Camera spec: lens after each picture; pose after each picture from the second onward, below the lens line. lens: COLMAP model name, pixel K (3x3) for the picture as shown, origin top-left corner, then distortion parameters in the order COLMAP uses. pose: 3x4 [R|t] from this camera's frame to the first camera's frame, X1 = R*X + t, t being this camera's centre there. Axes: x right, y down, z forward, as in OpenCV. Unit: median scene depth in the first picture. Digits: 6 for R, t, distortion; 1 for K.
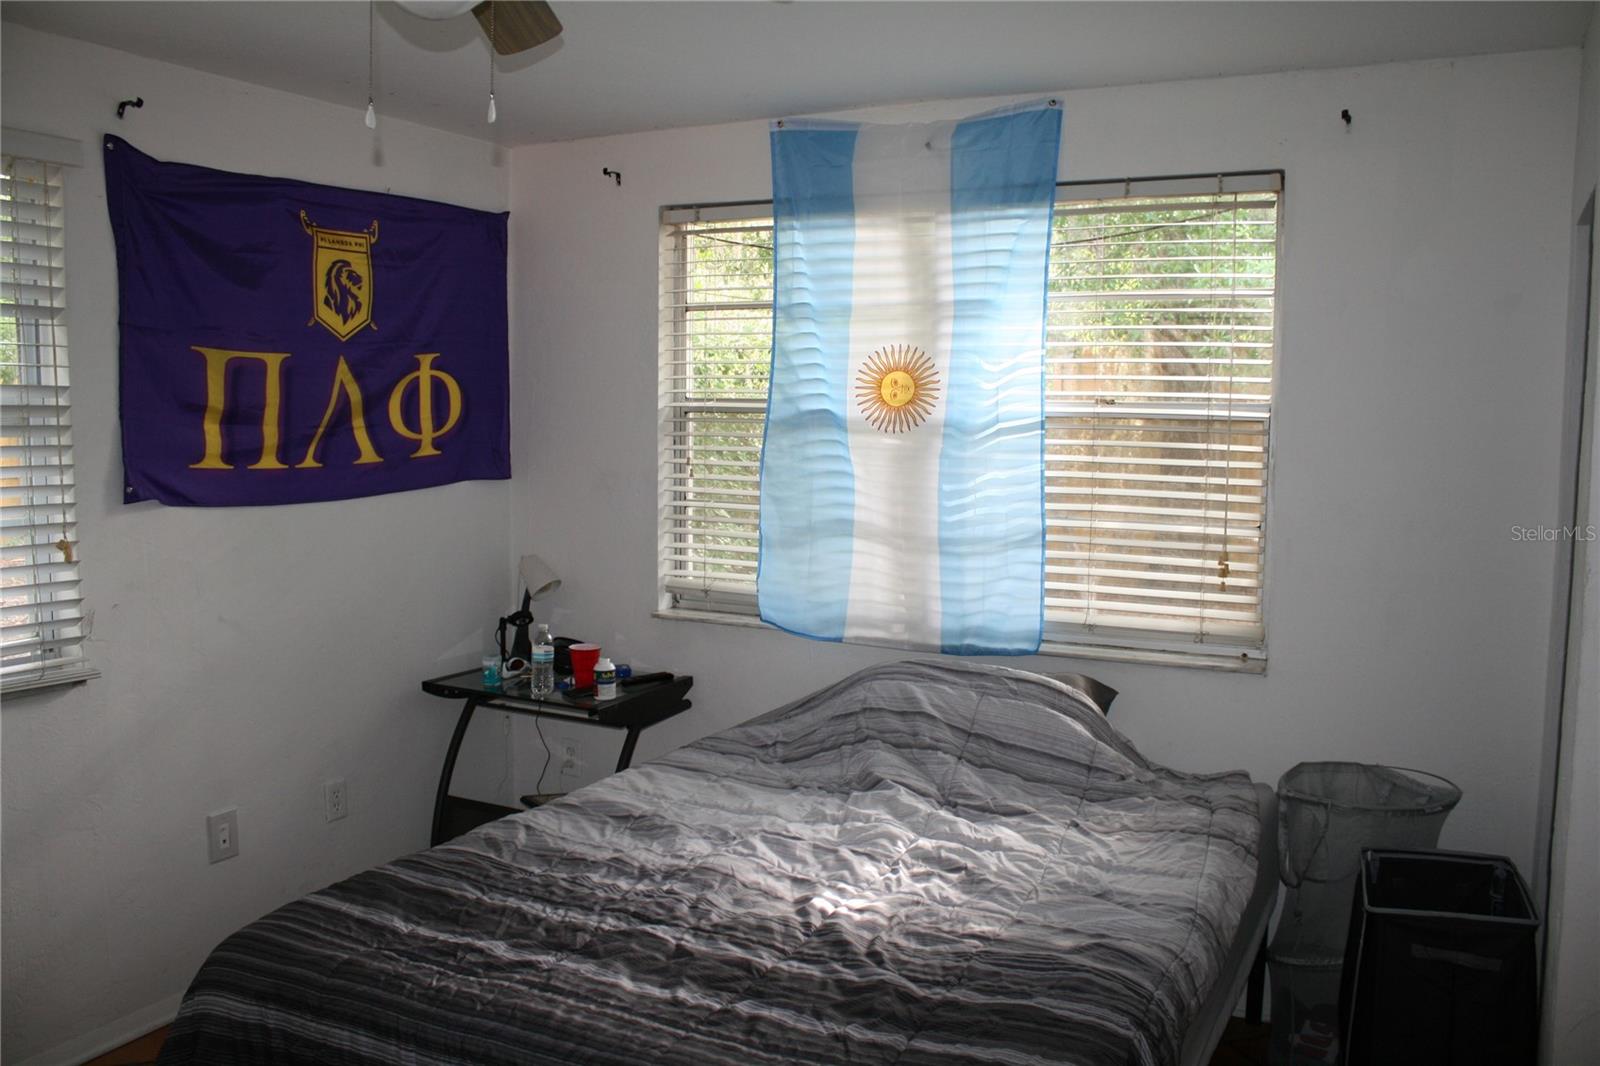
lens RADIAL K [[1338.2, 0, 806.0], [0, 1338.2, 523.4], [0, 0, 1]] dist [-0.165817, 0.153106]
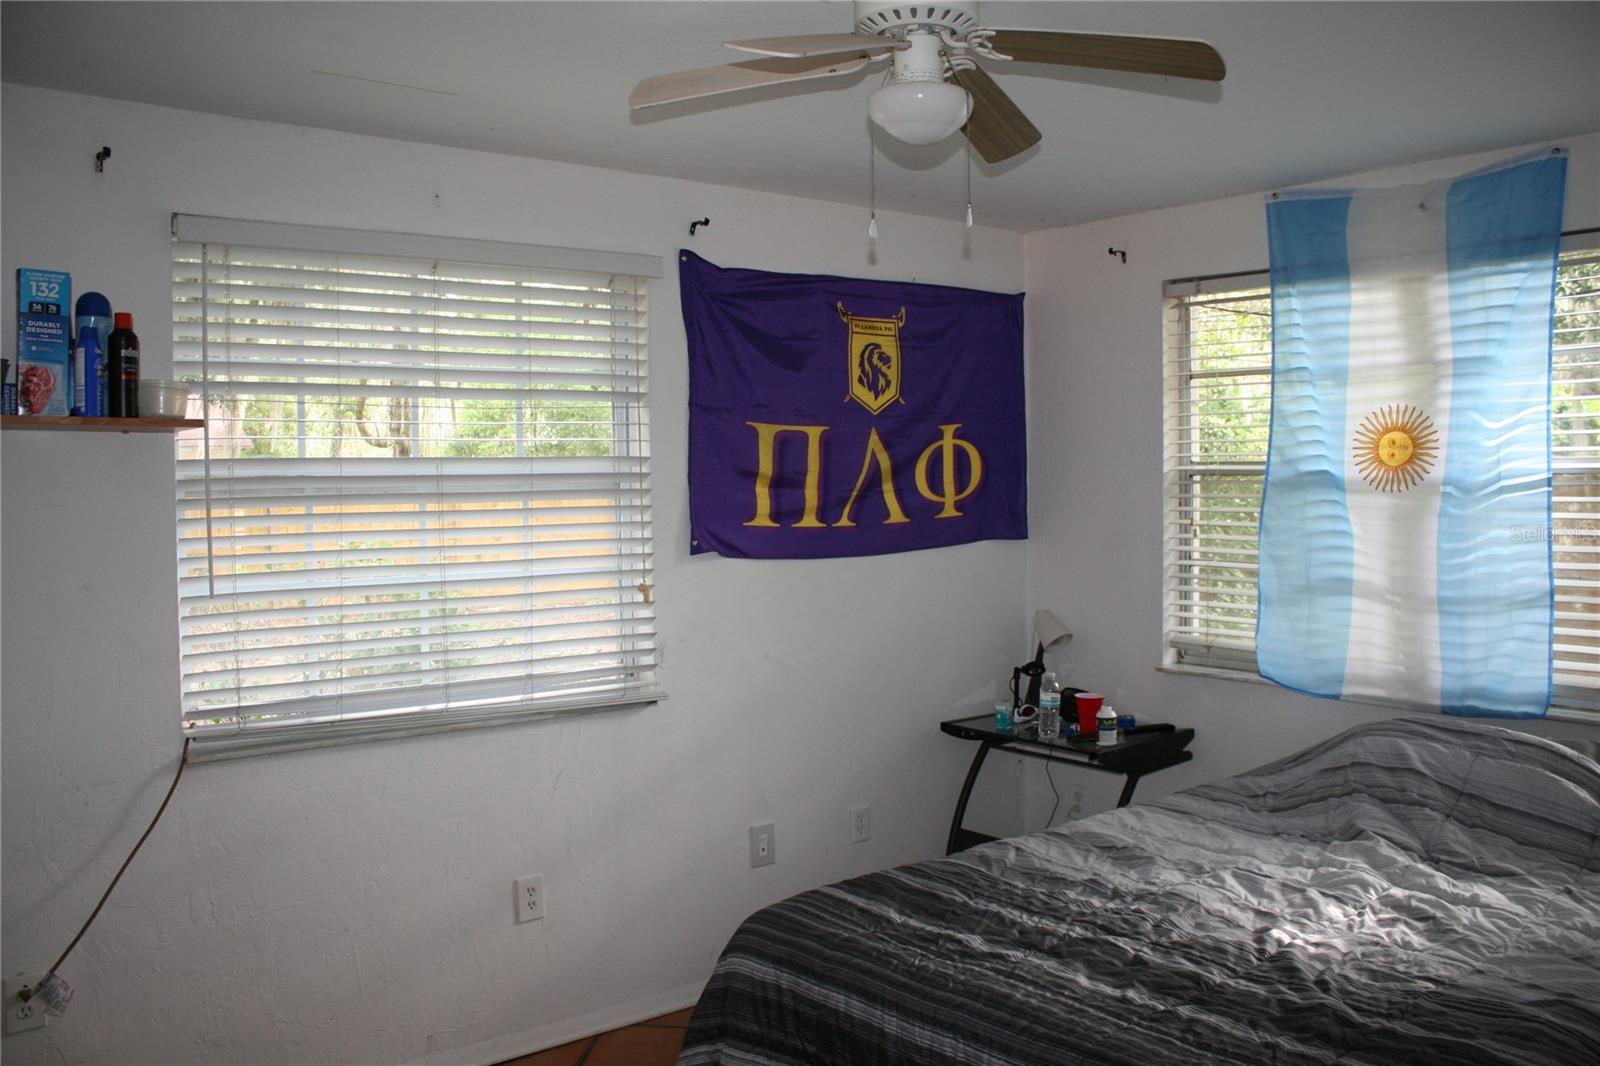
lens RADIAL K [[1338.2, 0, 806.0], [0, 1338.2, 523.4], [0, 0, 1]] dist [-0.165817, 0.153106]
pose [[0.917723, -0.002300, -0.397215, 0.057120], [-0.018753, 0.998617, -0.049109, 0.013913], [0.396779, 0.052517, 0.916411, -0.084521]]
